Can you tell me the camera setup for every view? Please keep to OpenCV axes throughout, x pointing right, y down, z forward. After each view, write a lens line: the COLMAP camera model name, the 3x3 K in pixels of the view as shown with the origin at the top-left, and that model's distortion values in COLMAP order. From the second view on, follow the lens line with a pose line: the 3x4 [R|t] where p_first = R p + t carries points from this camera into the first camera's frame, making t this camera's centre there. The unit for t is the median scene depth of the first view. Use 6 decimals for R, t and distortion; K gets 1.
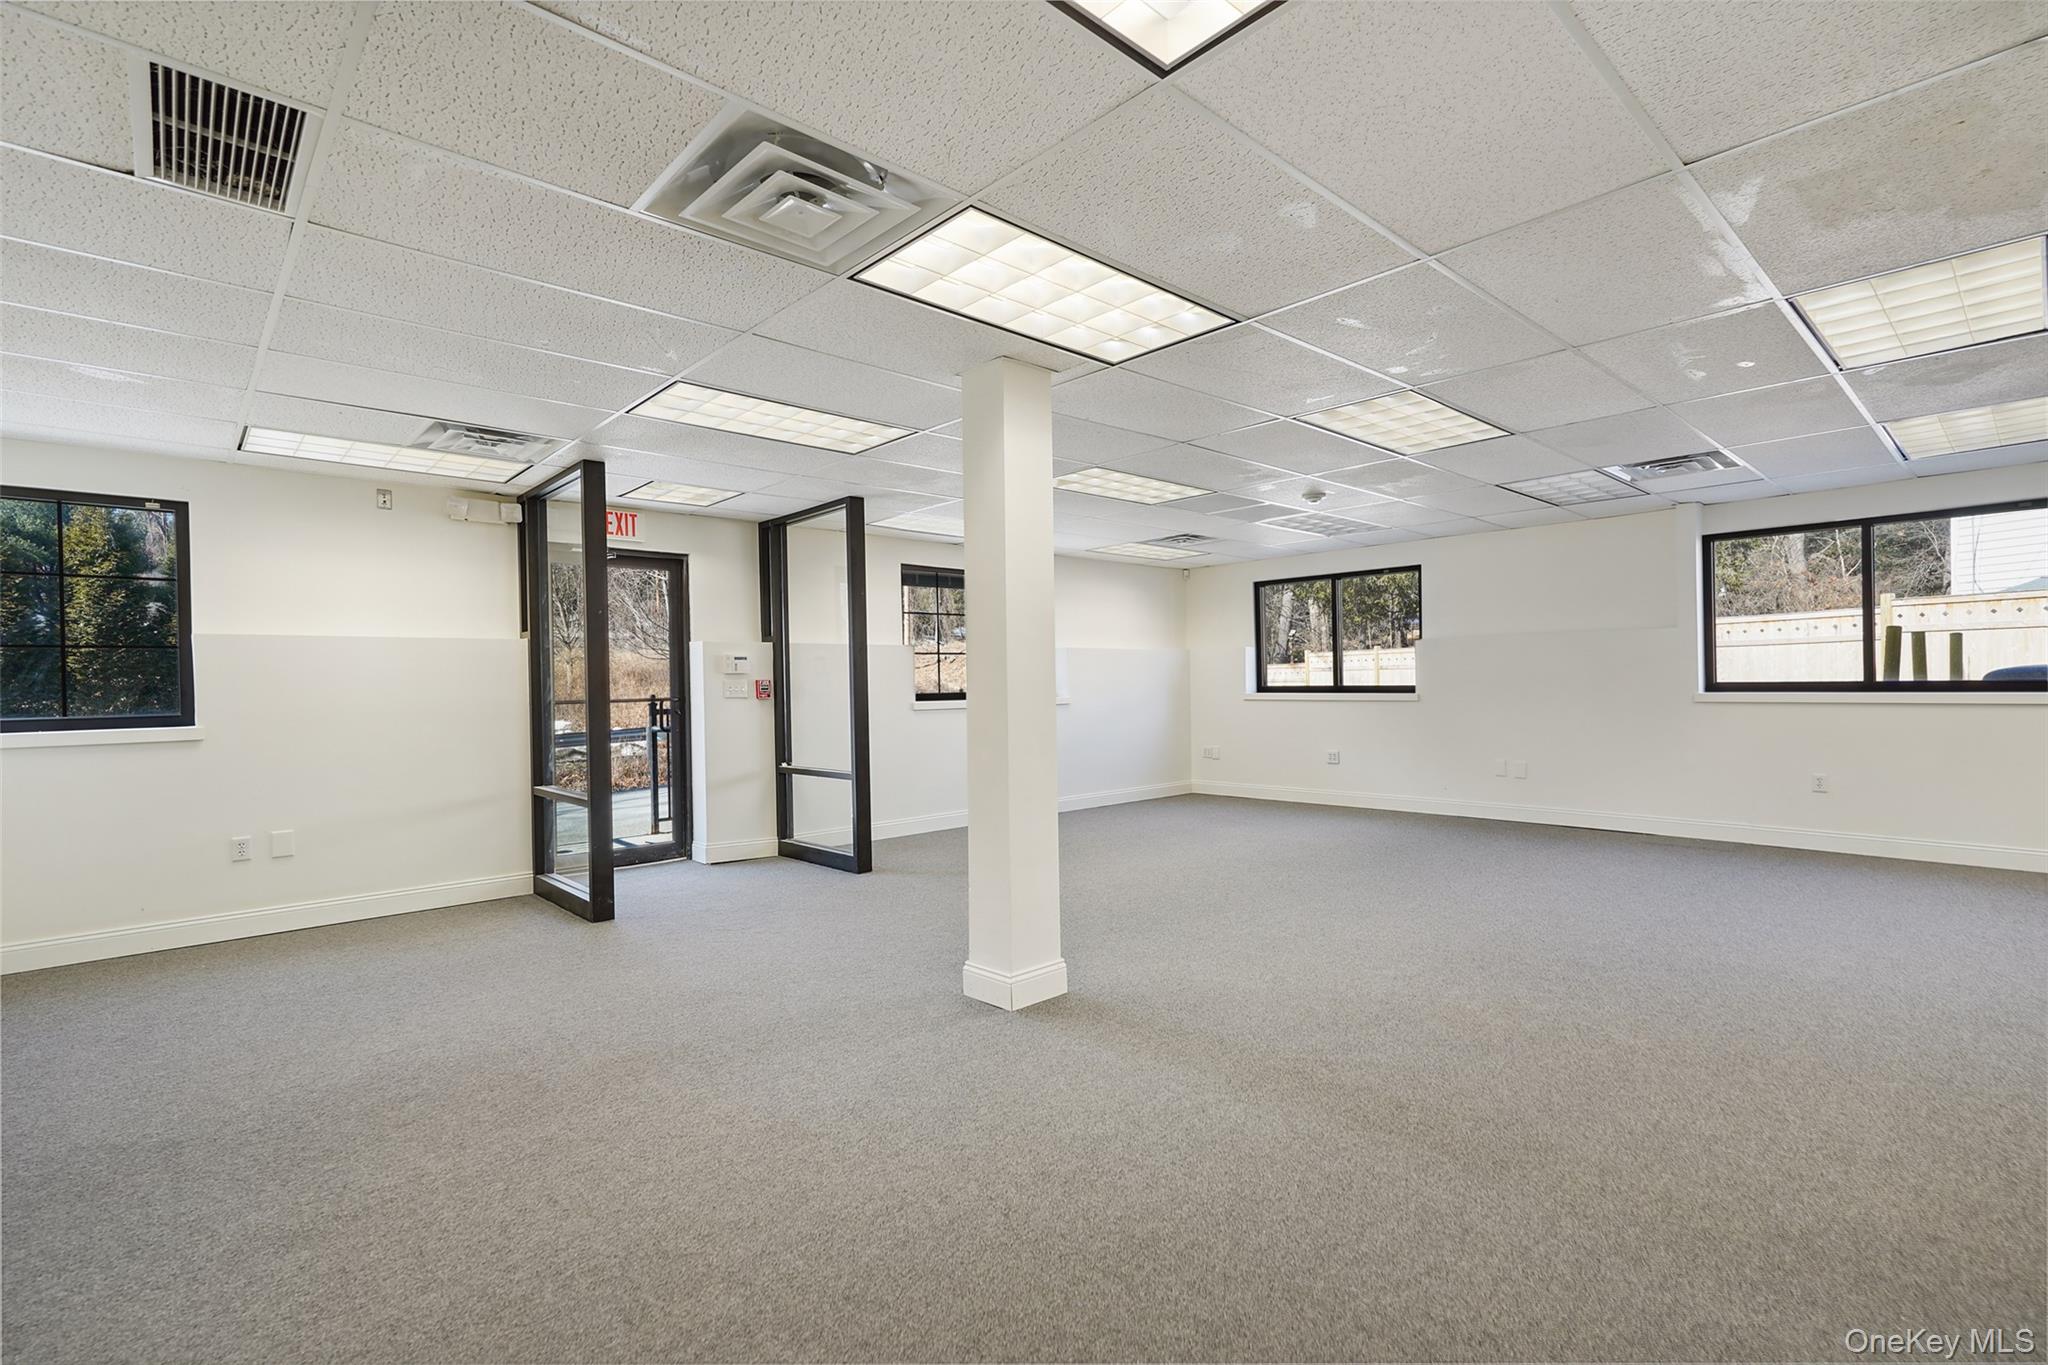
lens RADIAL K [[958.9, 0, 1024.0], [0, 958.9, 682.5], [0, 0, 1]] dist [0.013296, 0.000851]
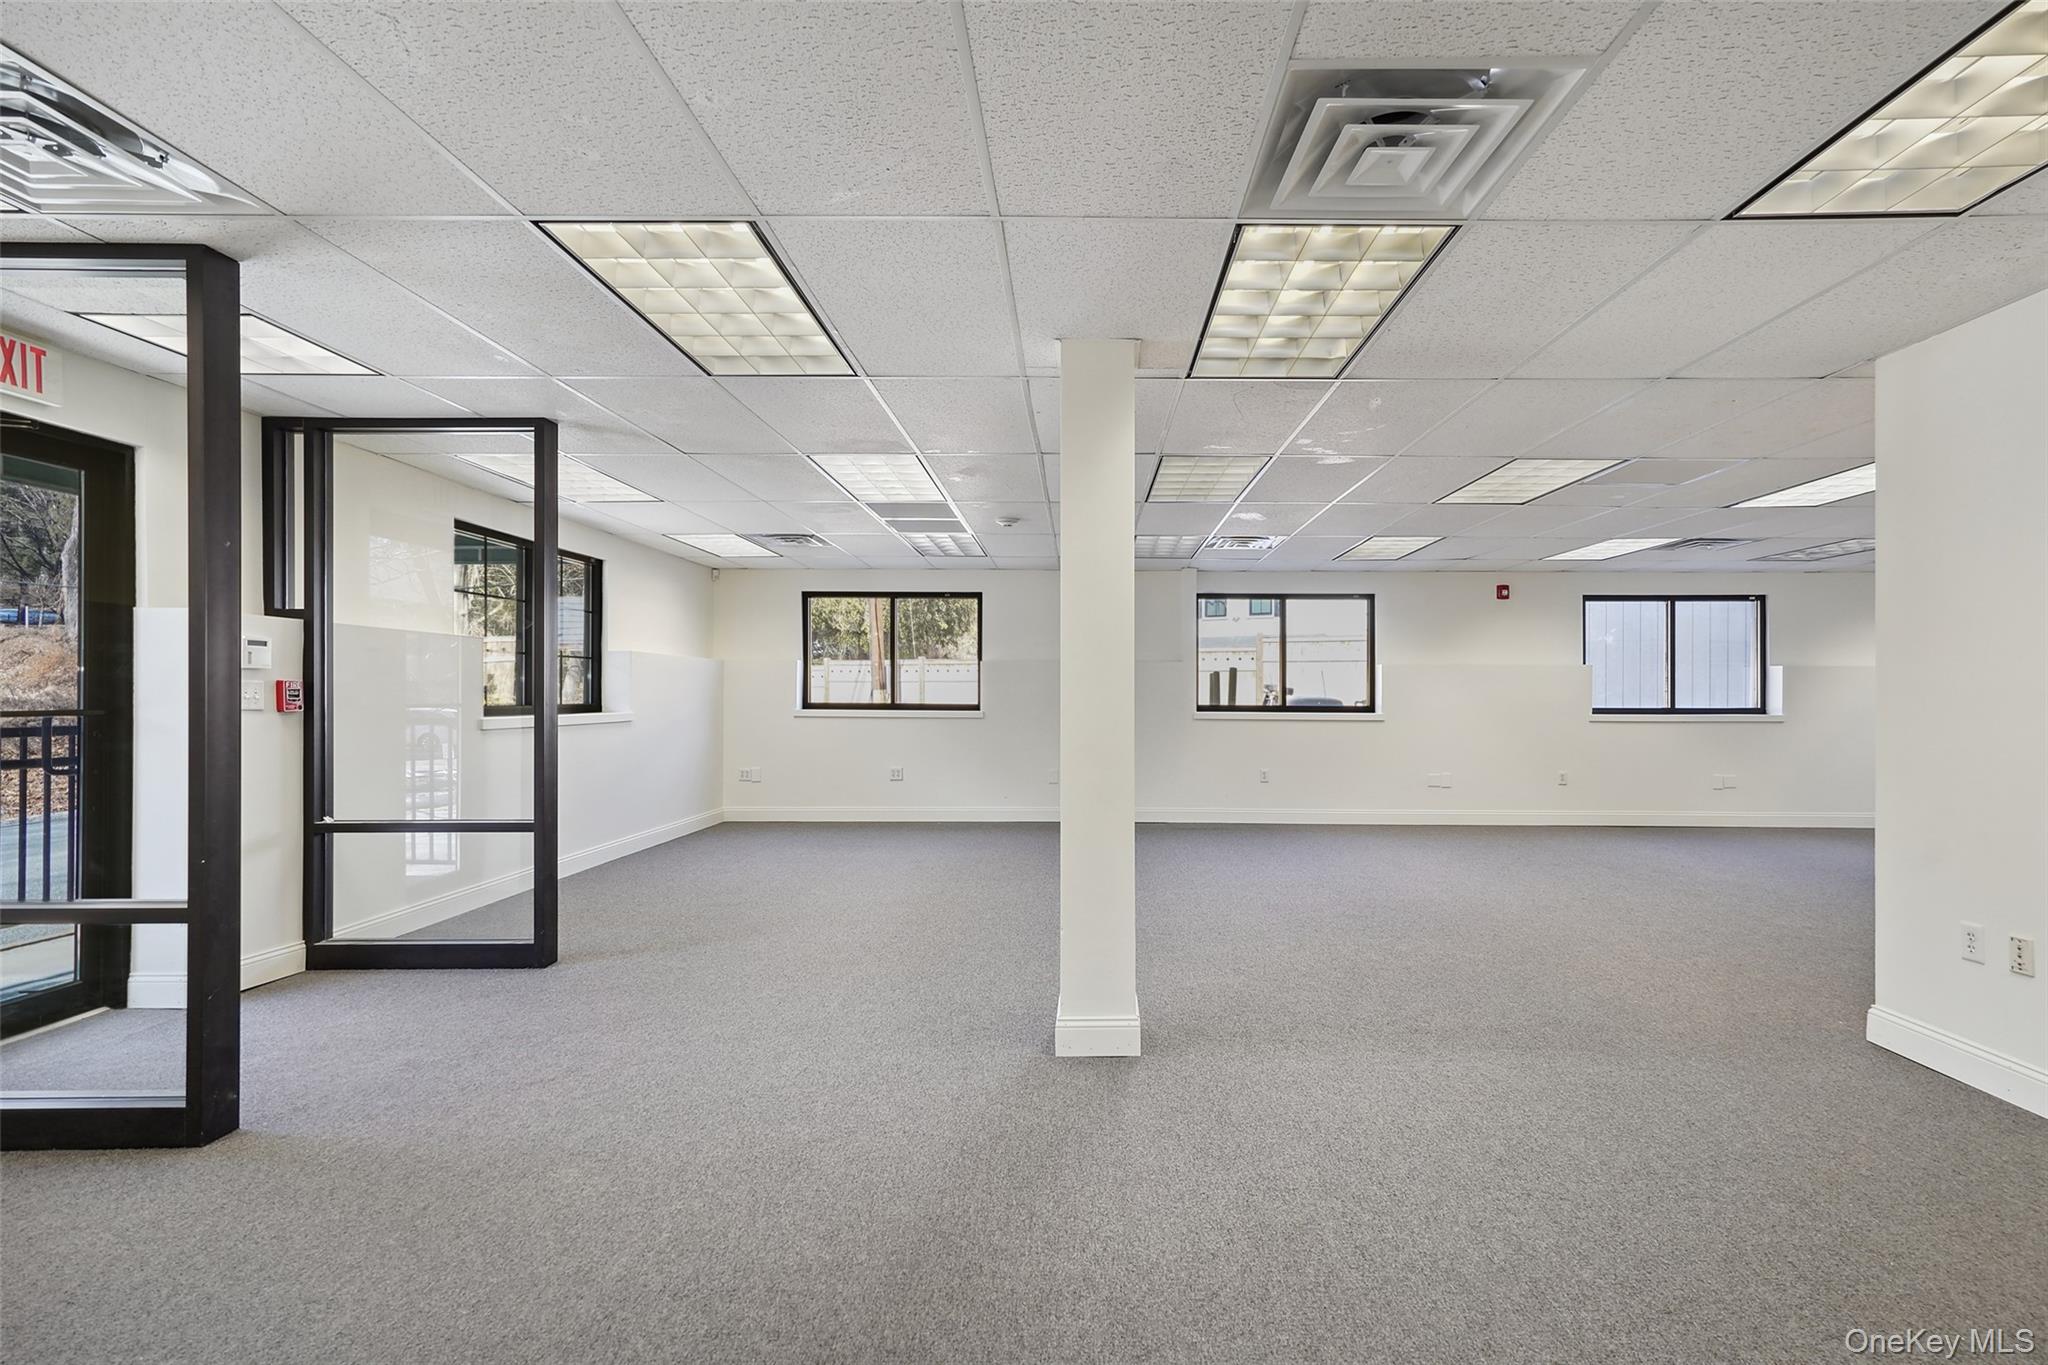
lens RADIAL K [[964.8, 0, 1085.8], [0, 964.8, 695.6], [0, 0, 1]] dist [0.010963, 0.000786]
pose [[0.666768, 0.019535, 0.745010, -0.389447], [-0.016804, 0.999796, -0.011176, 0.004777], [-0.745076, -0.005067, 0.666960, 0.222669]]
